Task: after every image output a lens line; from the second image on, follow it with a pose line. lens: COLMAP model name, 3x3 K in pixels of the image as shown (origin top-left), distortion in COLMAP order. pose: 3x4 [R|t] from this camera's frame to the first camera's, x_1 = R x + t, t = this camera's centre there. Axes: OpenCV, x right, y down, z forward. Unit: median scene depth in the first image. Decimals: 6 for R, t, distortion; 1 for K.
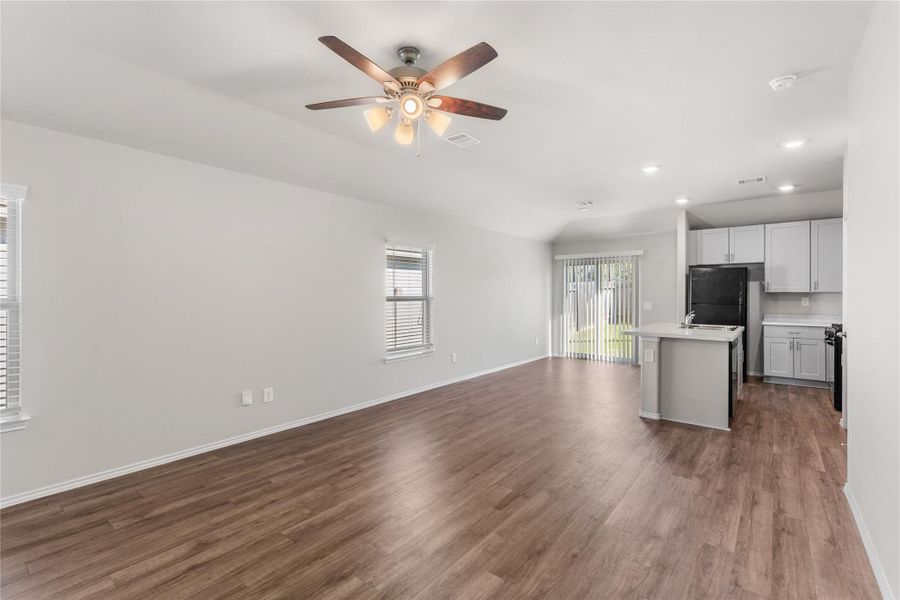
lens RADIAL K [[412.7, 0, 446.9], [0, 412.7, 294.8], [0, 0, 1]] dist [-0.002008, -0.000360]
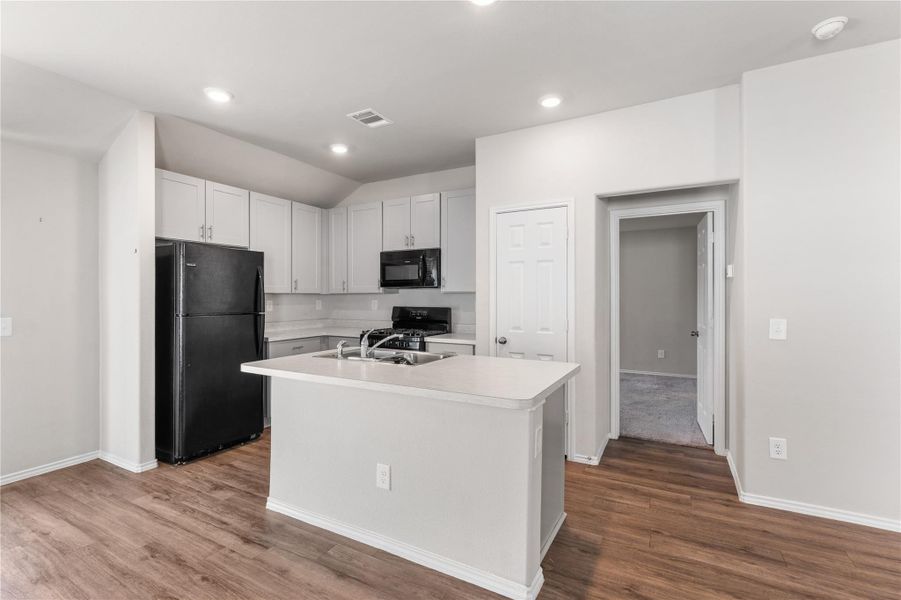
lens RADIAL K [[414.0, 0, 450.5], [0, 414.0, 300.0], [0, 0, 1]] dist [-0.000508, -0.000332]
pose [[-0.164928, -0.011584, 0.986238, 0.094975], [0.003753, 0.999916, 0.012373, -0.004011], [-0.986299, 0.005742, -0.164871, 1.202517]]
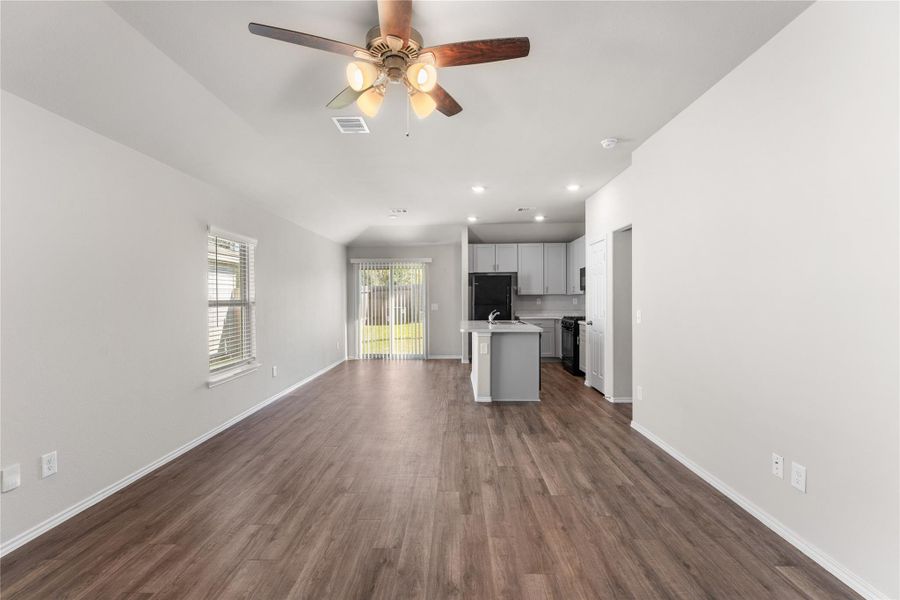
lens RADIAL K [[402.4, 0, 447.7], [0, 402.4, 300.4], [0, 0, 1]] dist [-0.003059, -0.000564]
pose [[0.797547, -0.010787, 0.603160, -0.289524], [0.008318, 0.999942, 0.006884, 0.001832], [-0.603199, -0.000473, 0.797590, 0.157350]]
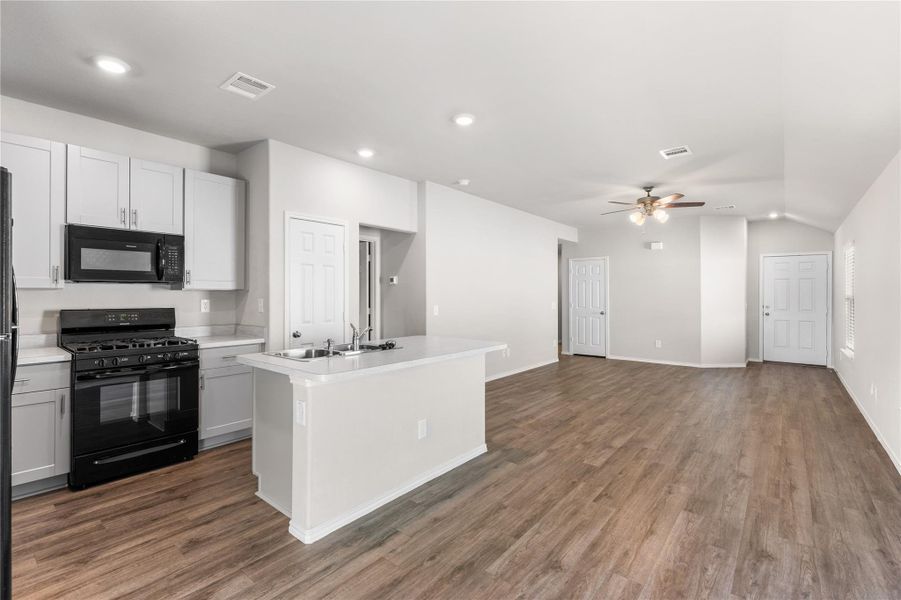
lens RADIAL K [[414.6, 0, 435.4], [0, 414.6, 293.4], [0, 0, 1]] dist [-0.000065, -0.000132]
pose [[-0.999358, -0.002328, 0.035755, 0.566798], [-0.002272, 0.999996, 0.001587, -0.004086], [-0.035758, 0.001504, -0.999359, 1.884885]]
